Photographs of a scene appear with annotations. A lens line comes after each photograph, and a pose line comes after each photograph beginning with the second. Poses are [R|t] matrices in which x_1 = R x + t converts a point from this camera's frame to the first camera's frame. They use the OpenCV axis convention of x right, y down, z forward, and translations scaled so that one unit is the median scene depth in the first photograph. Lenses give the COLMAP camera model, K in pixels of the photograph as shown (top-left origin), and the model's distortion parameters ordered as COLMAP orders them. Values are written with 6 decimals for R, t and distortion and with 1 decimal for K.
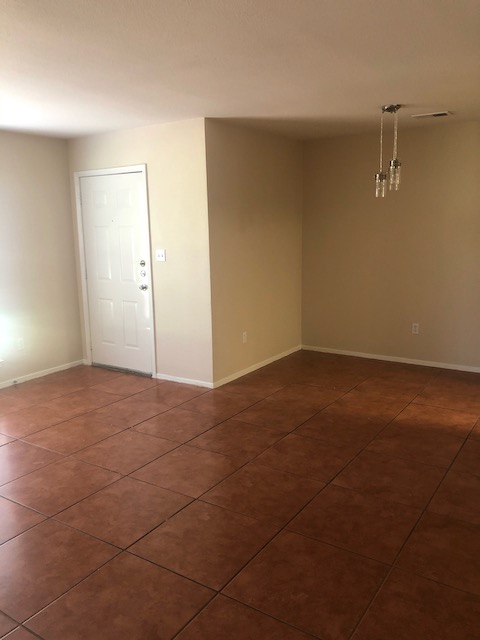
lens RADIAL K [[531.7, 0, 237.3], [0, 531.7, 319.9], [0, 0, 1]] dist [0.002558, 0.011791]
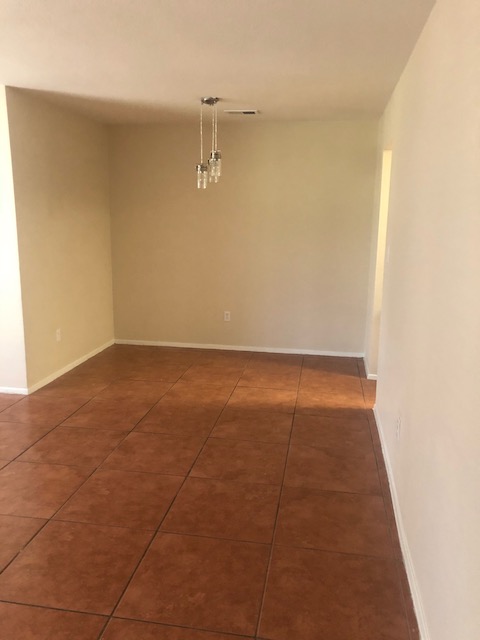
lens RADIAL K [[531.7, 0, 237.3], [0, 531.7, 319.9], [0, 0, 1]] dist [0.002558, 0.011791]
pose [[0.916415, -0.057009, 0.396147, -0.098288], [0.050500, 0.998363, 0.026849, -0.004397], [-0.397030, -0.004600, 0.917794, 0.046496]]
